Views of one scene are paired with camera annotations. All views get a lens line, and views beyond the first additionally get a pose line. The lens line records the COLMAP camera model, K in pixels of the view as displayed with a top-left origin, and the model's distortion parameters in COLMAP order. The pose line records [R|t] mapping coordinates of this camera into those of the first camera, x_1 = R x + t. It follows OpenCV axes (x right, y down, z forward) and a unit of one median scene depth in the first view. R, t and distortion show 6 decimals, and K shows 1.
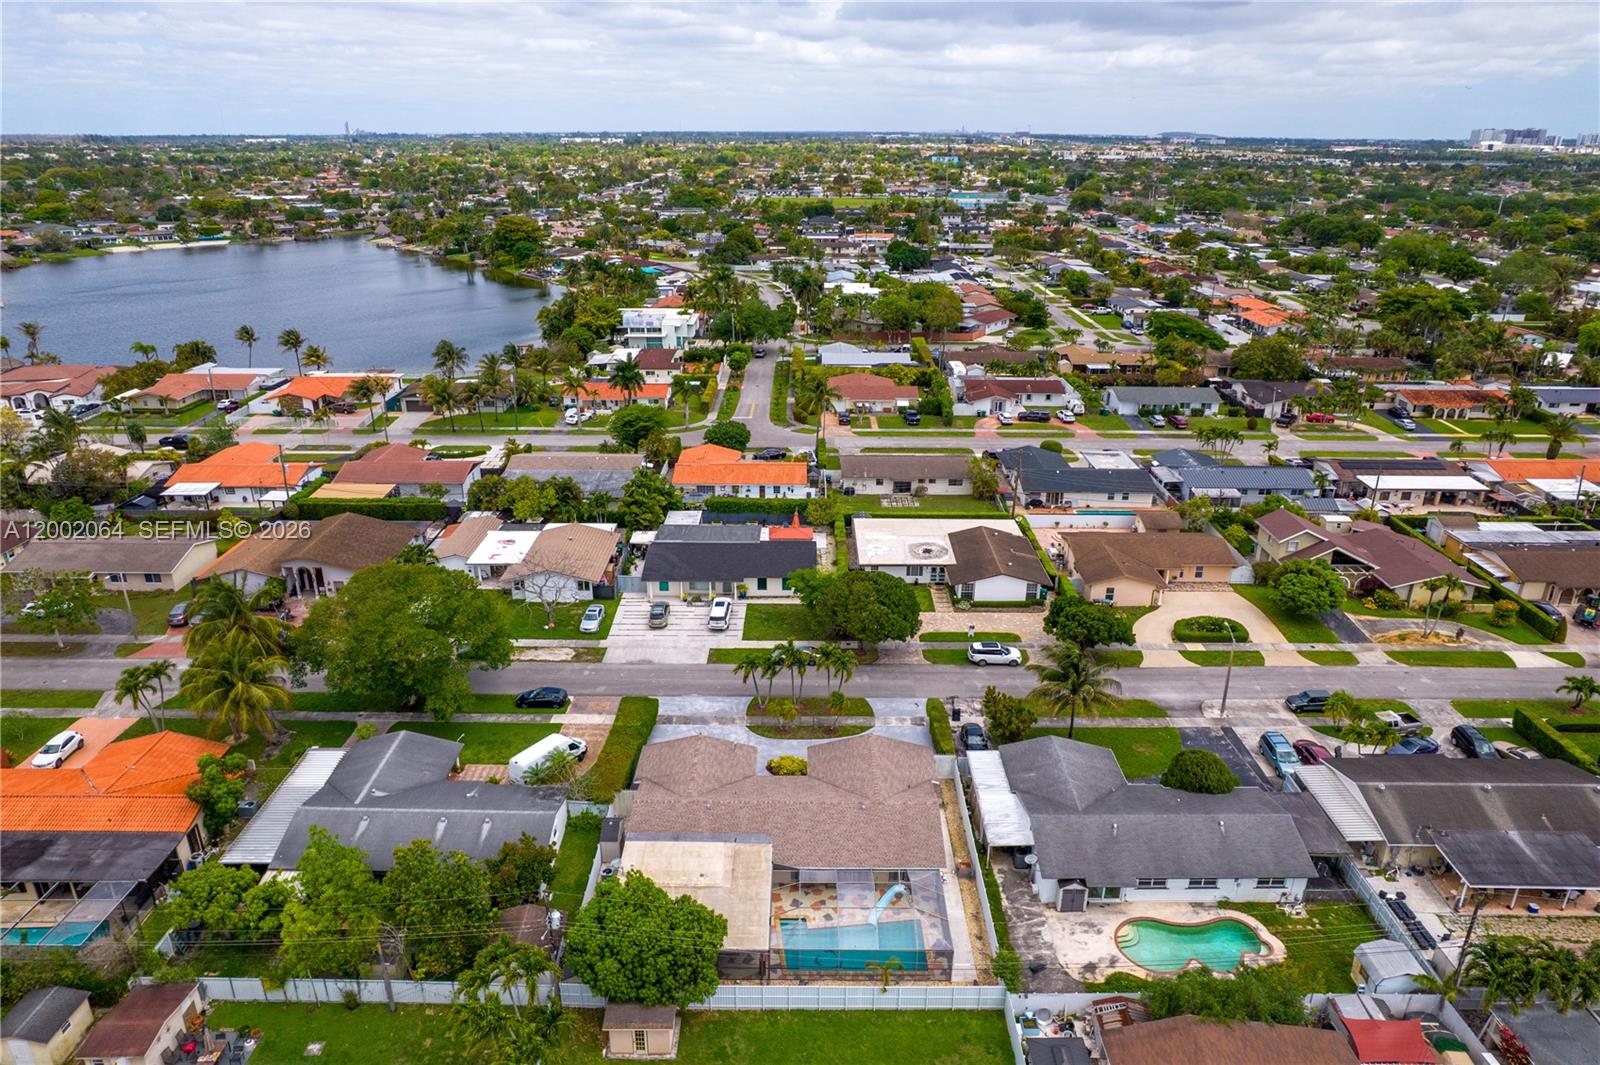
lens RADIAL K [[1022.2, 0, 802.7], [0, 1022.2, 533.3], [0, 0, 1]] dist [-0.062708, 0.051930]
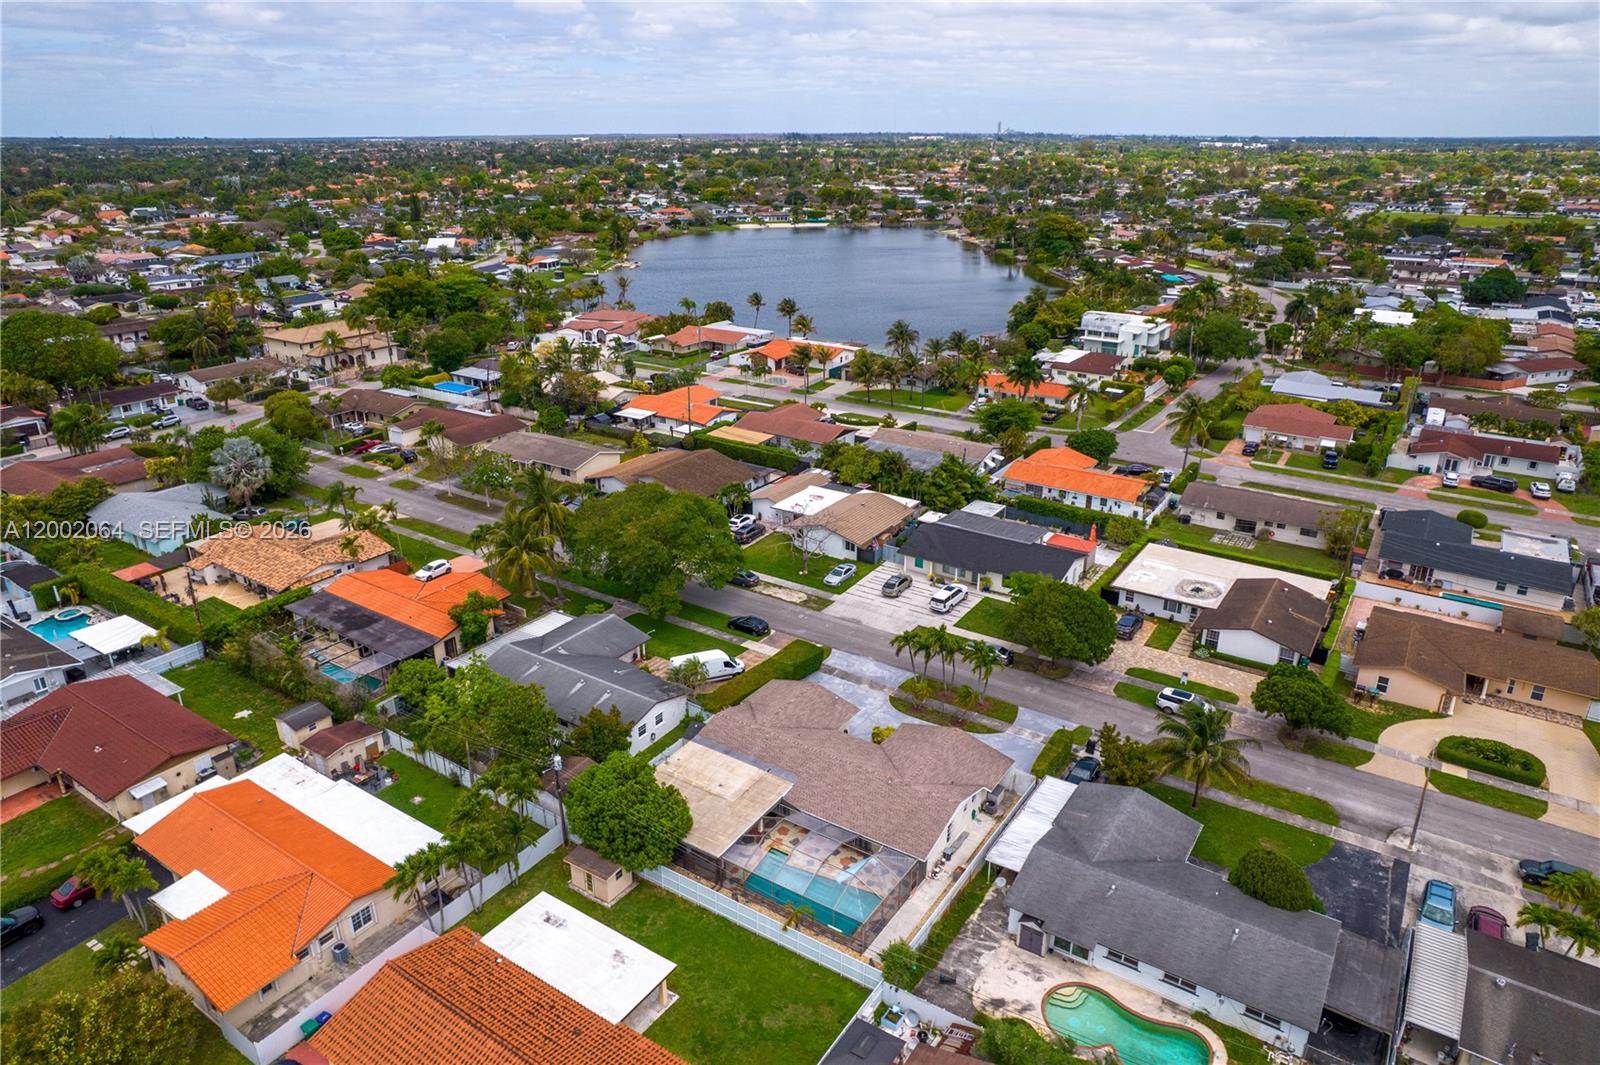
lens RADIAL K [[1022.2, 0, 801.7], [0, 1022.2, 535.2], [0, 0, 1]] dist [-0.062708, 0.051930]
pose [[0.835765, 0.201484, -0.510784, 0.317881], [-0.201426, 0.977892, 0.056159, -0.011691], [0.510807, 0.055950, 0.857873, 0.035428]]
